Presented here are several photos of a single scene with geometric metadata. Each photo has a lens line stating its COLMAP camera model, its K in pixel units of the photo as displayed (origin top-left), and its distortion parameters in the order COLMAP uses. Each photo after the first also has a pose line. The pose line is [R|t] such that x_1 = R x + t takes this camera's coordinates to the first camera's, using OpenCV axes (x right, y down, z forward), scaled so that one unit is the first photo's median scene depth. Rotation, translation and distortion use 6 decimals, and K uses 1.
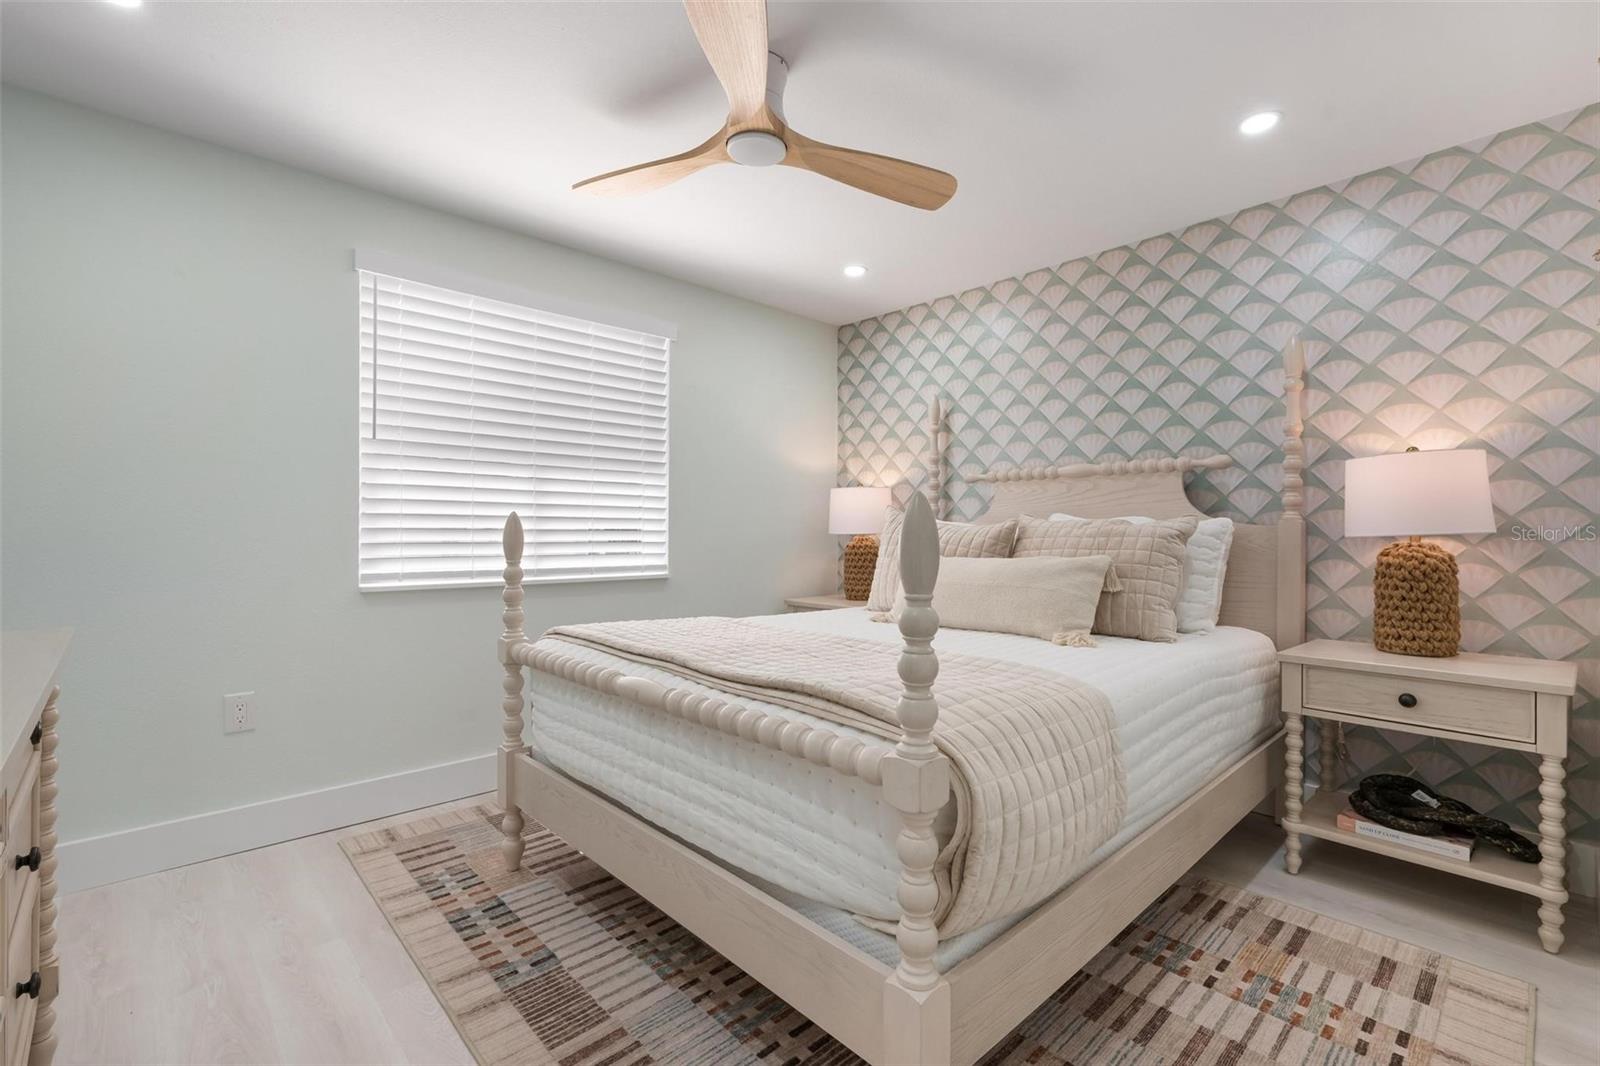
lens RADIAL K [[714.7, 0, 804.7], [0, 714.7, 536.8], [0, 0, 1]] dist [0.001779, 0.000323]
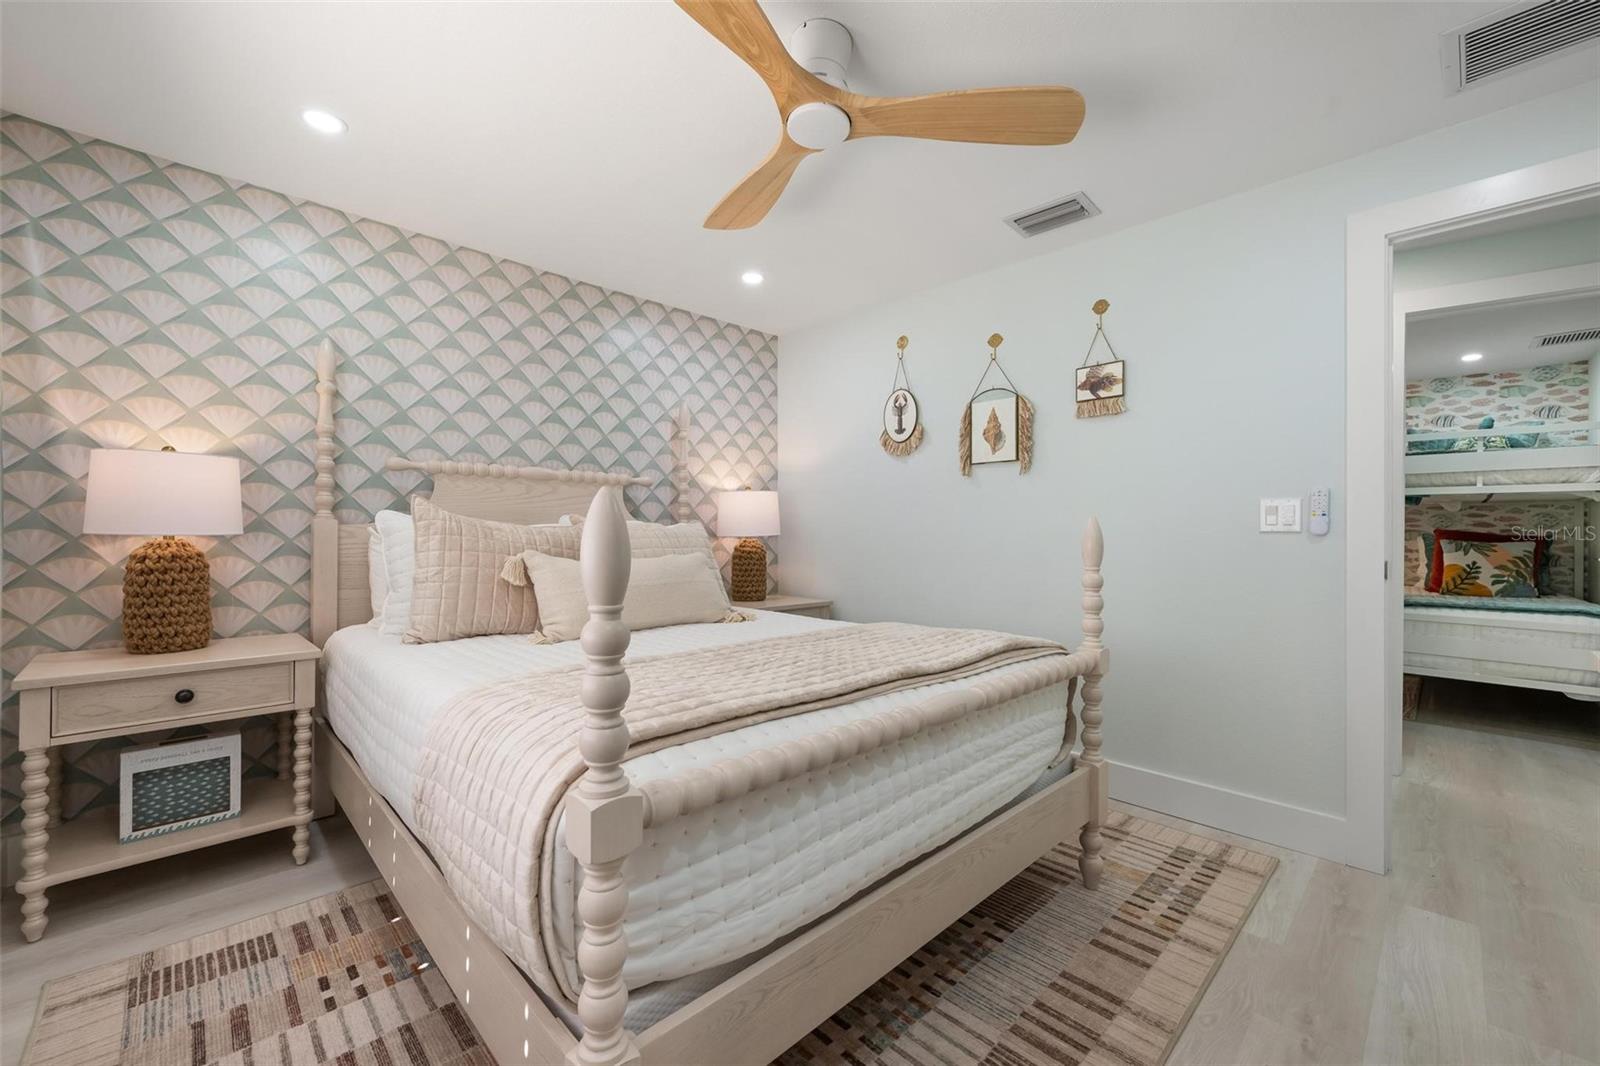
lens RADIAL K [[668.0, 0, 800.8], [0, 668.0, 529.5], [0, 0, 1]] dist [0.010928, -0.000246]
pose [[-0.041187, 0.000438, 0.999151, -0.529062], [0.000200, 1.000000, -0.000430, -0.009965], [-0.999151, 0.000182, -0.041187, 0.580921]]
